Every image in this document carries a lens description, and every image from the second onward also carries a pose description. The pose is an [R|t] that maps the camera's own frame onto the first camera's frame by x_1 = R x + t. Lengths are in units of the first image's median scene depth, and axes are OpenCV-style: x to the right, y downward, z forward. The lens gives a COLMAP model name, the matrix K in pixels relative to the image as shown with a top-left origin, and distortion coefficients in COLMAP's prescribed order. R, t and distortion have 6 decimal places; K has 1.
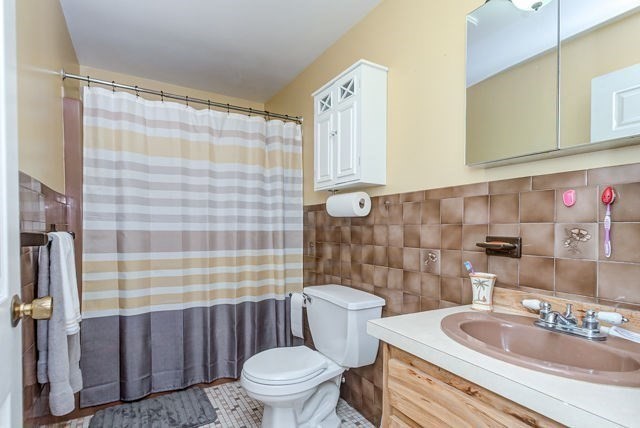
lens RADIAL K [[339.5, 0, 315.8], [0, 339.5, 231.4], [0, 0, 1]] dist [0.025155, 0.003977]
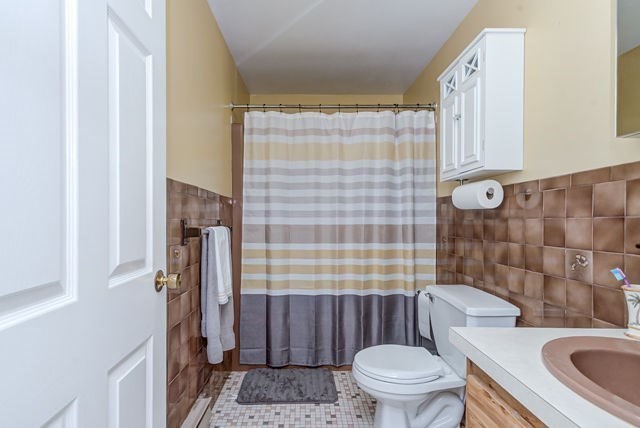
lens RADIAL K [[339.5, 0, 305.0], [0, 339.5, 218.6], [0, 0, 1]] dist [0.025155, 0.003977]
pose [[0.871972, -0.008690, -0.489479, 0.137586], [0.001124, 0.999875, -0.015749, -0.005095], [0.489555, 0.013182, 0.871873, 0.012309]]
